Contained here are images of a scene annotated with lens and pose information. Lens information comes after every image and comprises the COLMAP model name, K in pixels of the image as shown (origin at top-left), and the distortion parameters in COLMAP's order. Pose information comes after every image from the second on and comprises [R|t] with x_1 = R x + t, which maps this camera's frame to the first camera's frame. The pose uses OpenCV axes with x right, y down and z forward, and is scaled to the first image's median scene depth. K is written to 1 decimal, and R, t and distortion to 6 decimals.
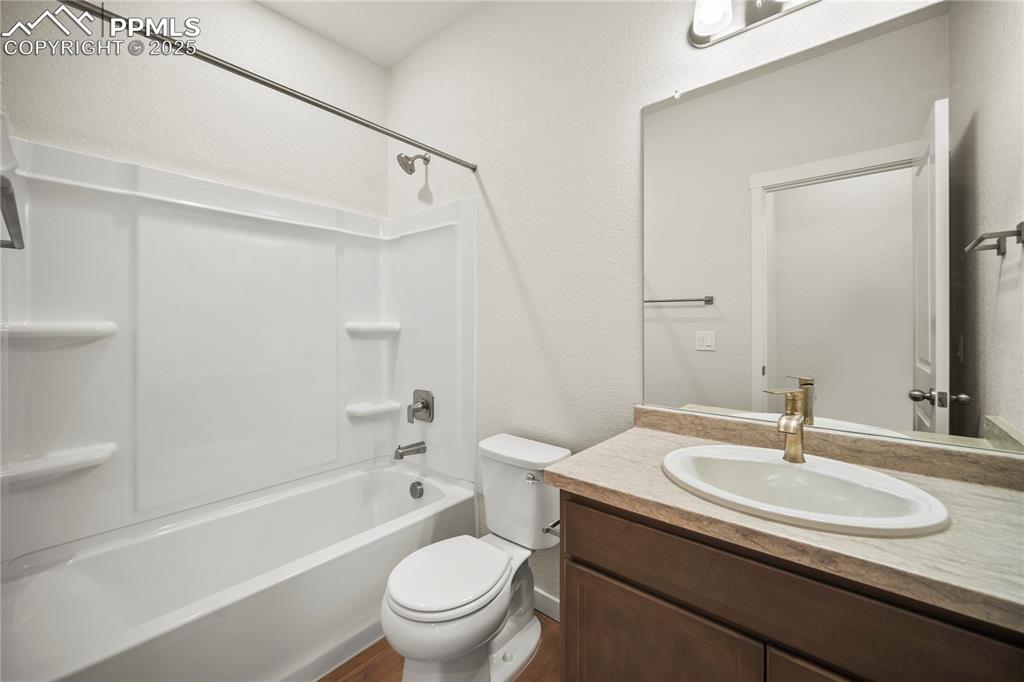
lens RADIAL K [[407.8, 0, 514.8], [0, 407.8, 324.1], [0, 0, 1]] dist [-0.008290, -0.000153]
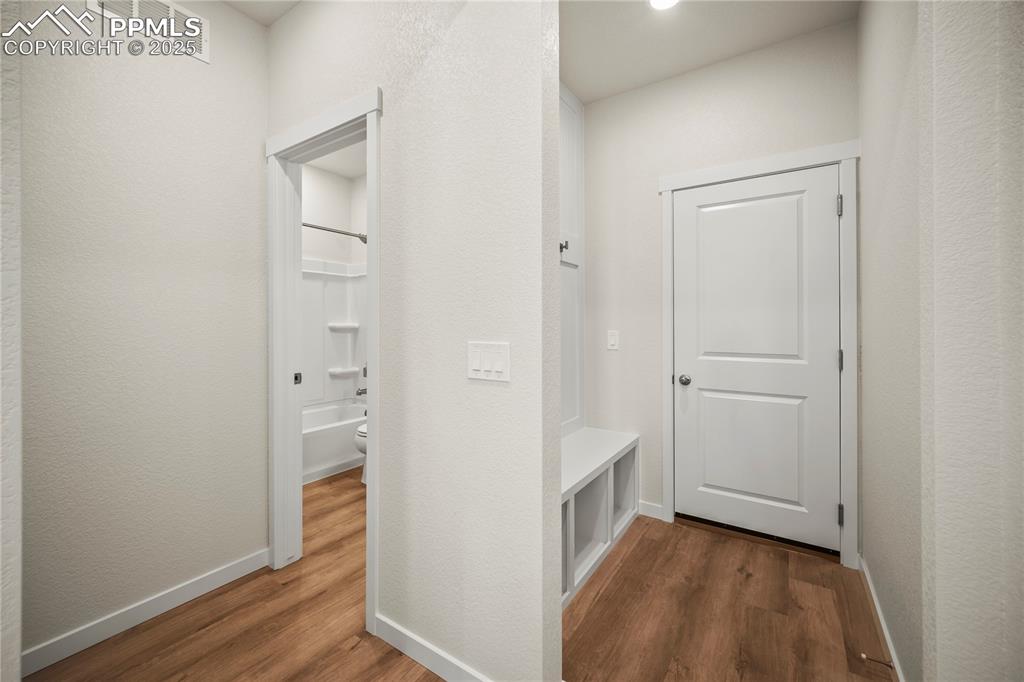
lens RADIAL K [[407.8, 0, 514.8], [0, 407.8, 324.1], [0, 0, 1]] dist [-0.008290, -0.000153]
pose [[0.992763, 0.005015, 0.119981, 0.189410], [-0.003710, 0.999932, -0.011097, 0.016487], [-0.120029, 0.010572, 0.992714, -0.878613]]
